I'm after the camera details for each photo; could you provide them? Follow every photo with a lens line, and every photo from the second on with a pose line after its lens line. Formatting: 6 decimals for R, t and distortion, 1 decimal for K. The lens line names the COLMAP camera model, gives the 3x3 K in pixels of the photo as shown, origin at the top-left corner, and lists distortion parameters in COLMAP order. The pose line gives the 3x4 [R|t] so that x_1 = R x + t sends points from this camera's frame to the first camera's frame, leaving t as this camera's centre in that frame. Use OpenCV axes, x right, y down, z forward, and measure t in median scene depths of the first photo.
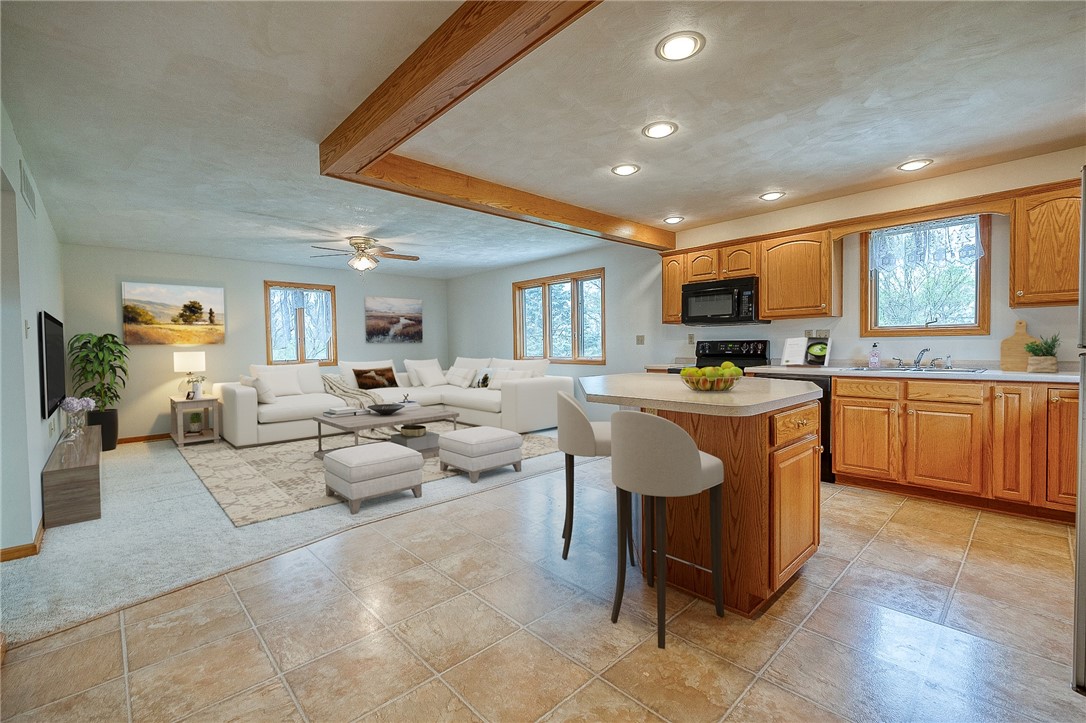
lens RADIAL K [[466.7, 0, 544.9], [0, 466.7, 361.0], [0, 0, 1]] dist [-0.000451, -0.001759]
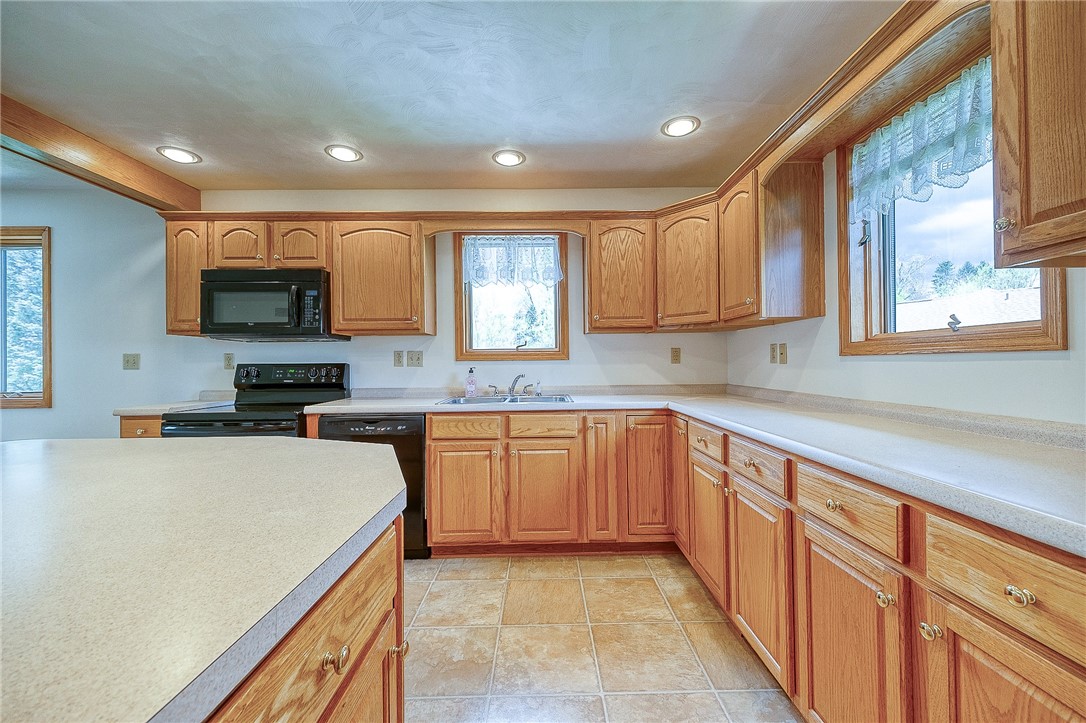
lens RADIAL K [[416.6, 0, 546.7], [0, 416.6, 363.9], [0, 0, 1]] dist [0.016746, -0.000147]
pose [[0.673033, 0.011854, 0.739517, 0.258296], [0.024247, 0.998980, -0.038081, -0.014522], [-0.739215, 0.043561, 0.672059, 0.417328]]
